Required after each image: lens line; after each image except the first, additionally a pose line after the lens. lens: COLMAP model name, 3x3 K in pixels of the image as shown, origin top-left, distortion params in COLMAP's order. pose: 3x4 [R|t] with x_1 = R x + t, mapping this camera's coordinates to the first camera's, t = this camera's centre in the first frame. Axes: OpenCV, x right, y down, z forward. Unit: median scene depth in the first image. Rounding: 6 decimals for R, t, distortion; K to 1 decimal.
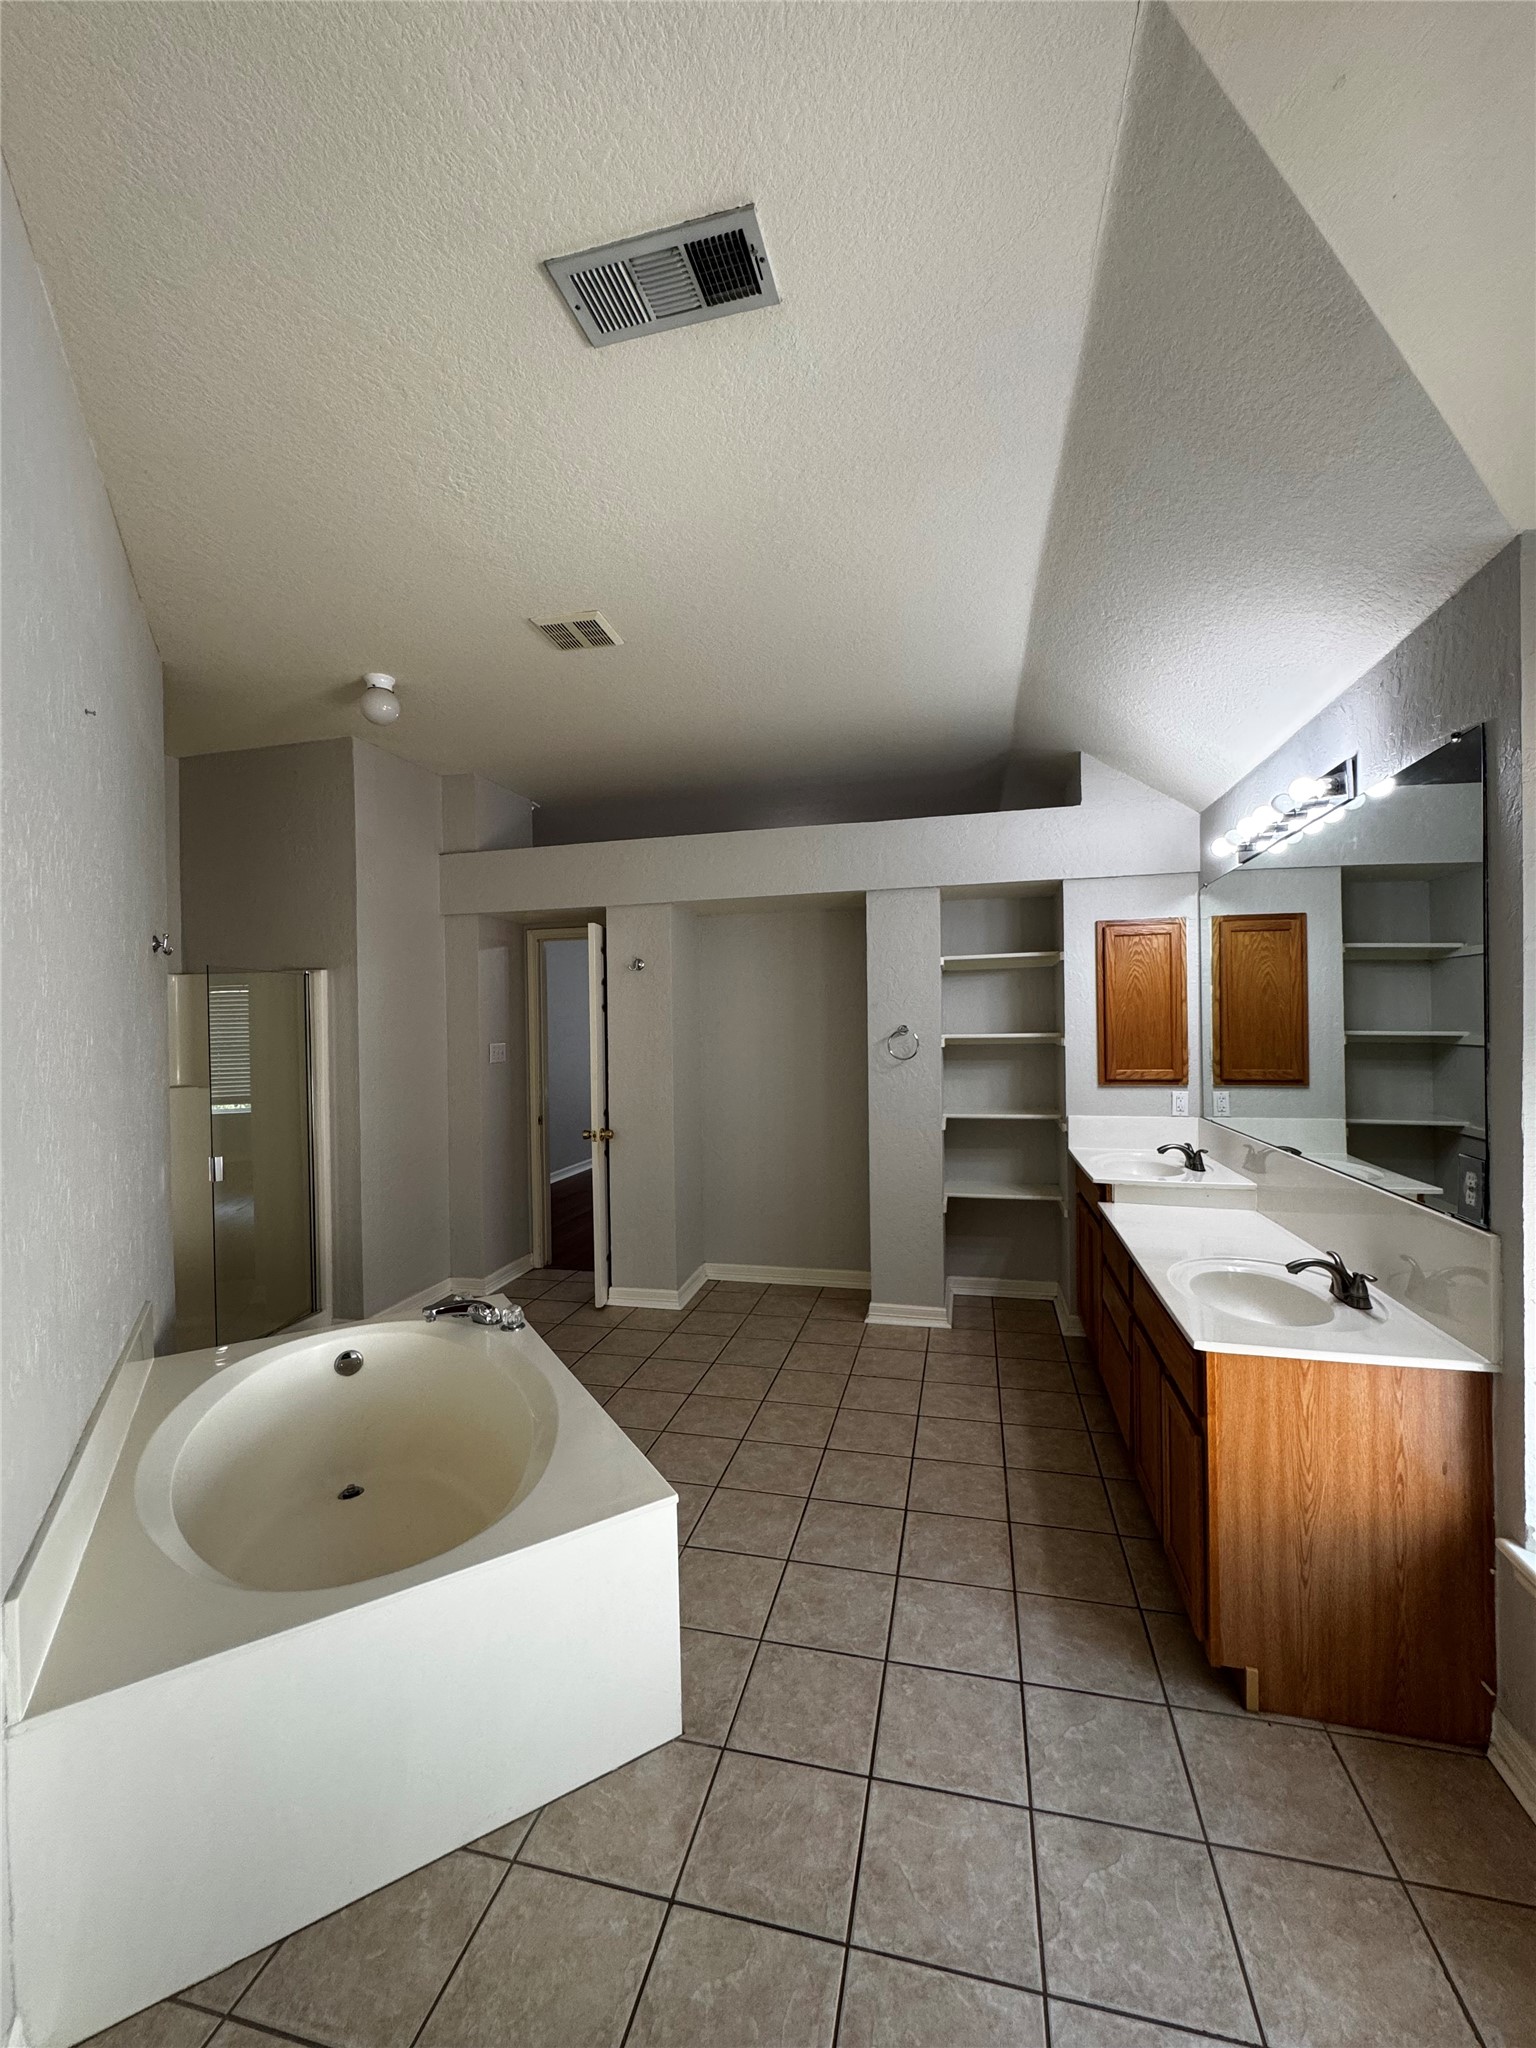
lens RADIAL K [[817.1, 0, 767.8], [0, 817.1, 1032.3], [0, 0, 1]] dist [-0.008686, -0.000067]
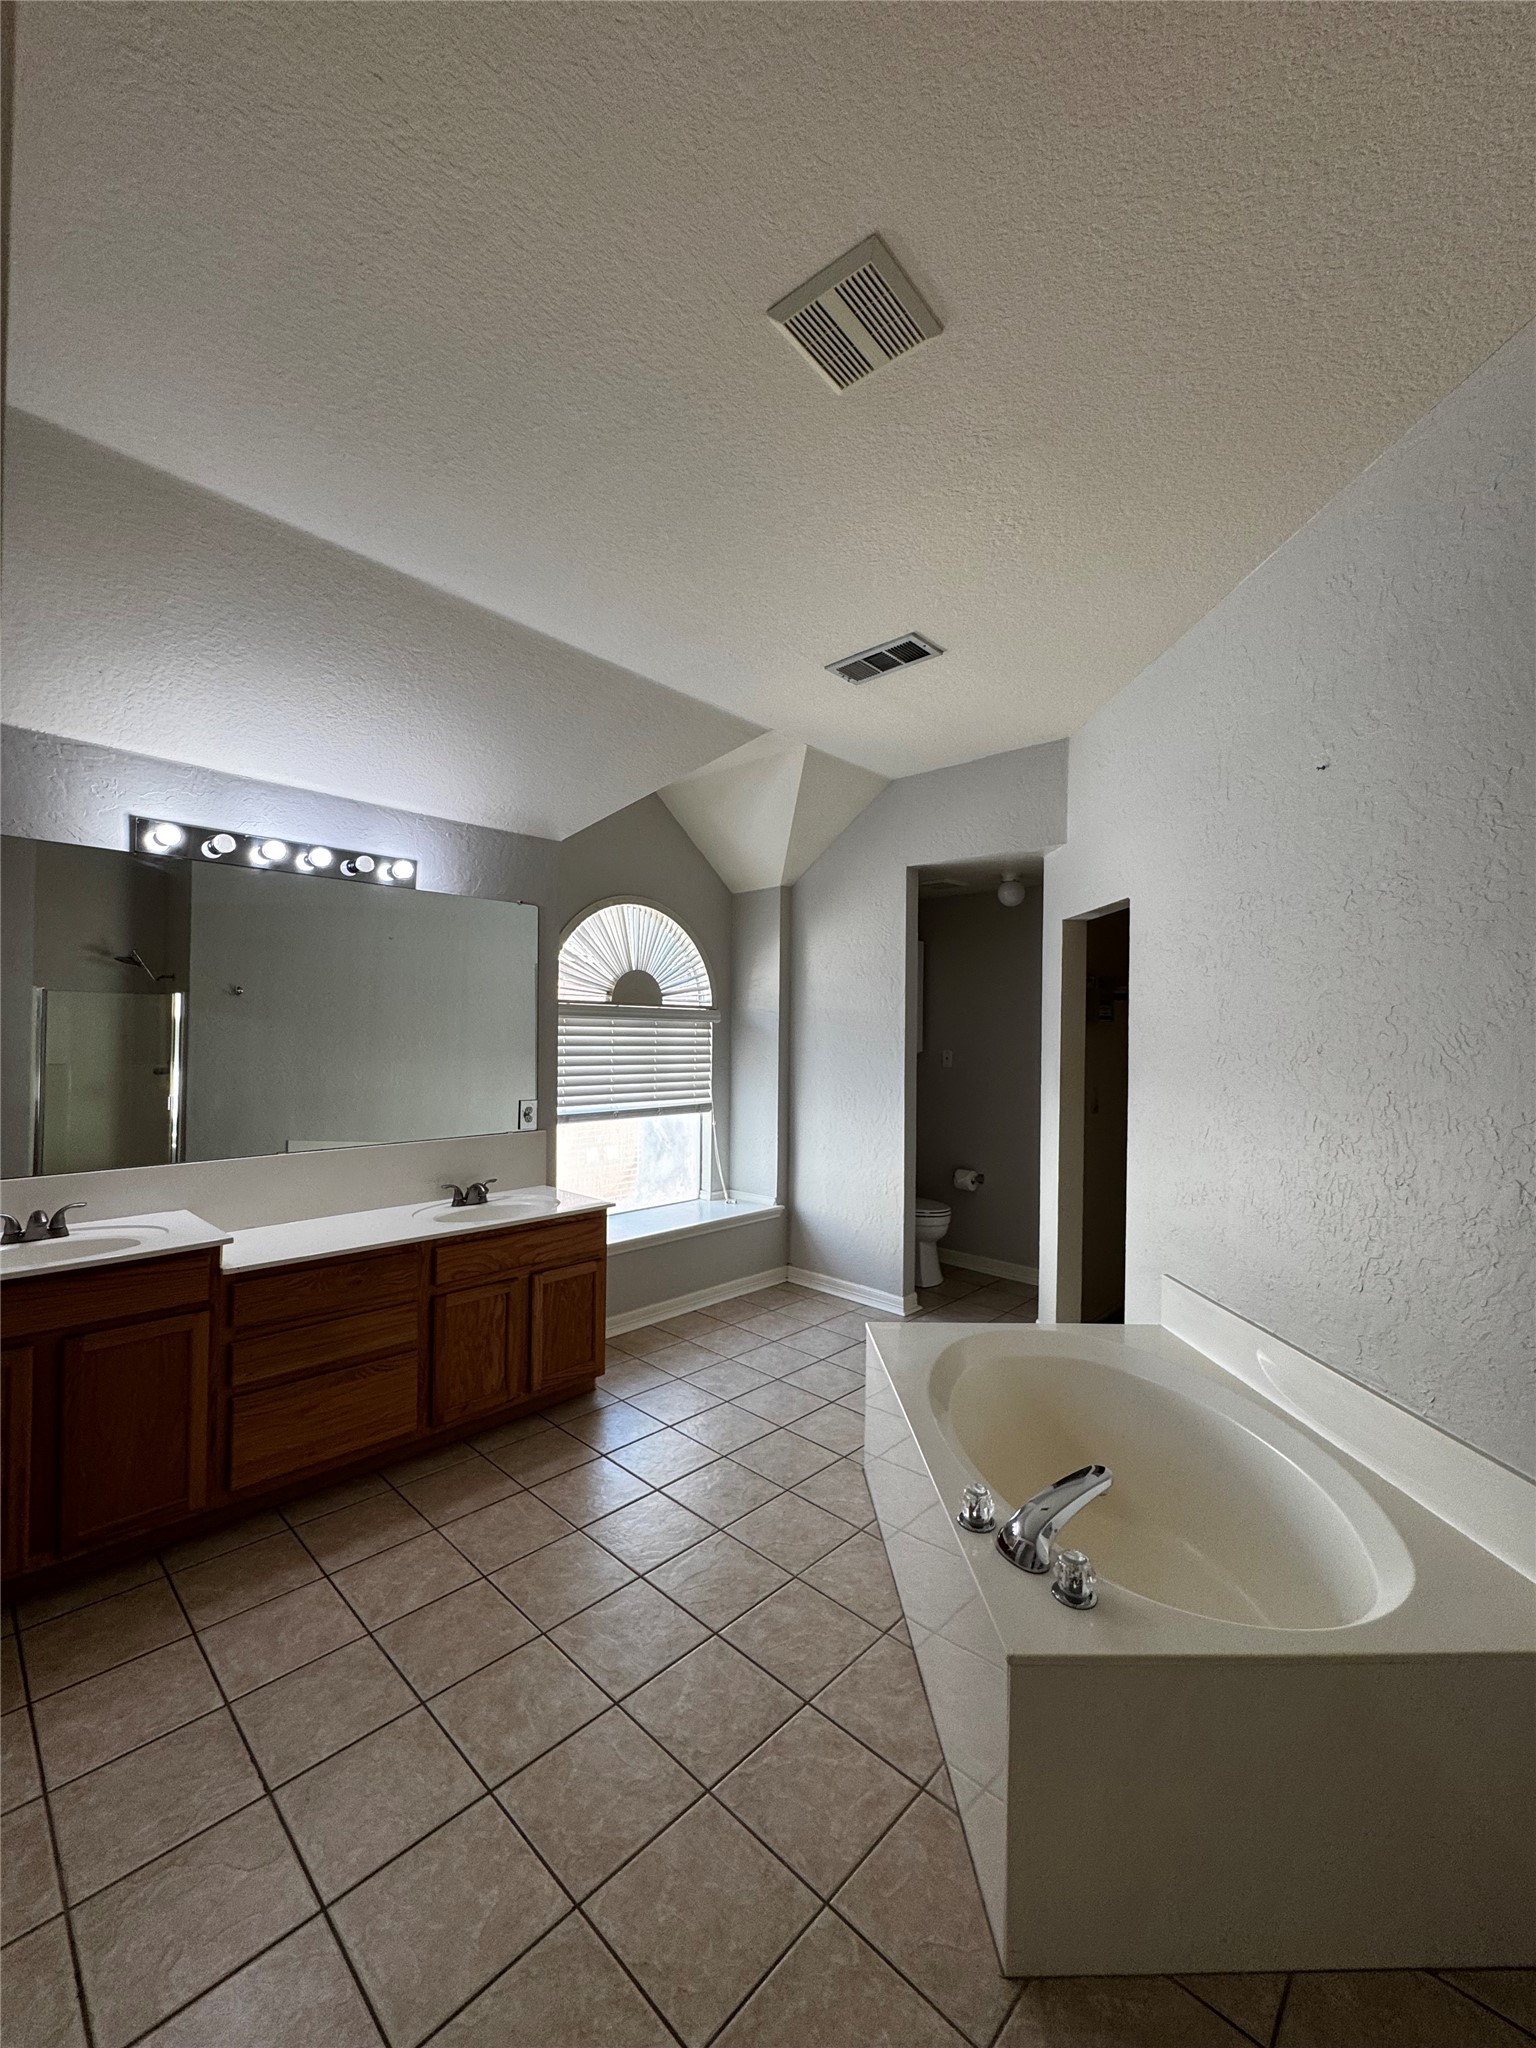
lens RADIAL K [[817.1, 0, 761.2], [0, 817.1, 1023.7], [0, 0, 1]] dist [-0.008686, -0.000067]
pose [[-0.869523, 0.010467, 0.493782, -0.468813], [0.003898, 0.999890, -0.014332, -0.011970], [-0.493878, -0.010537, -0.869468, 1.591805]]
